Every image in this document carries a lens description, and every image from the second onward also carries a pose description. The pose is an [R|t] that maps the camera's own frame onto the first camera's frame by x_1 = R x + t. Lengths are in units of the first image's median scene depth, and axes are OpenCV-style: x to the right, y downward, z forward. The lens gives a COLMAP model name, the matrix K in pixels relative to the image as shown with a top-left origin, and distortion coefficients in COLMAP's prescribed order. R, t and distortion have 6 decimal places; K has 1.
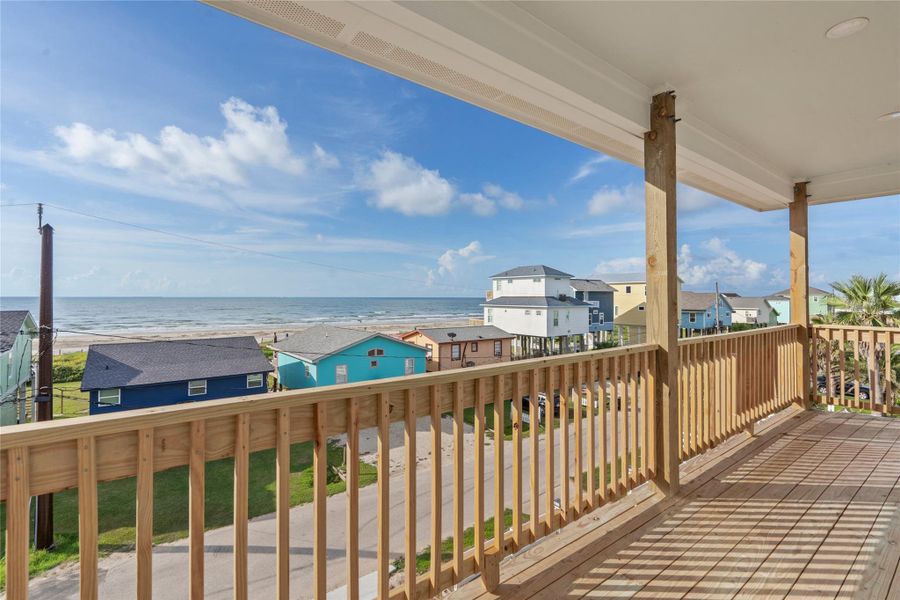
lens RADIAL K [[410.5, 0, 443.1], [0, 410.5, 294.0], [0, 0, 1]] dist [-0.004155, 0.001515]
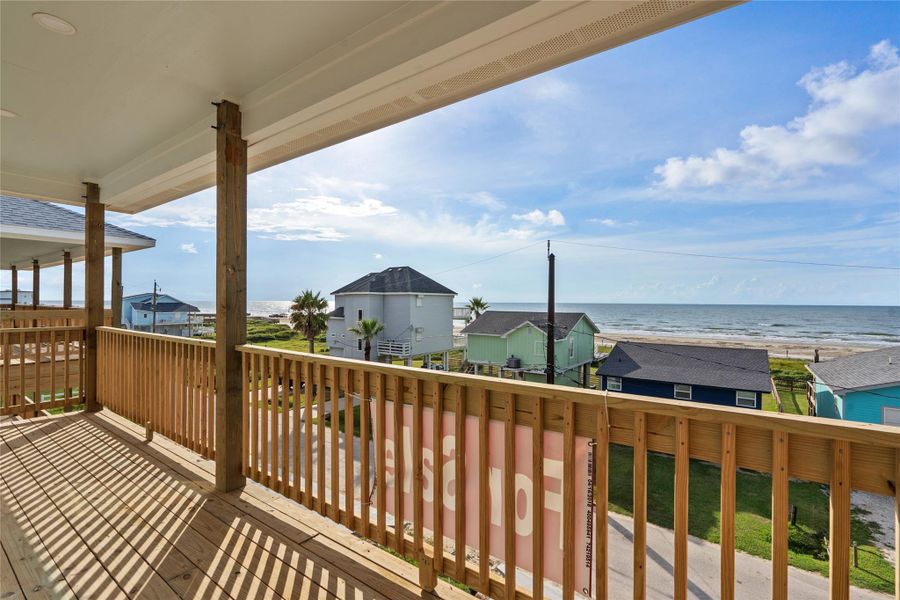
lens RADIAL K [[410.5, 0, 458.8], [0, 410.5, 315.9], [0, 0, 1]] dist [-0.004155, 0.001515]
pose [[0.295832, 0.032254, -0.954695, 0.169789], [0.000439, 0.999425, 0.033901, 0.001332], [0.955240, -0.010448, 0.295647, 0.125811]]
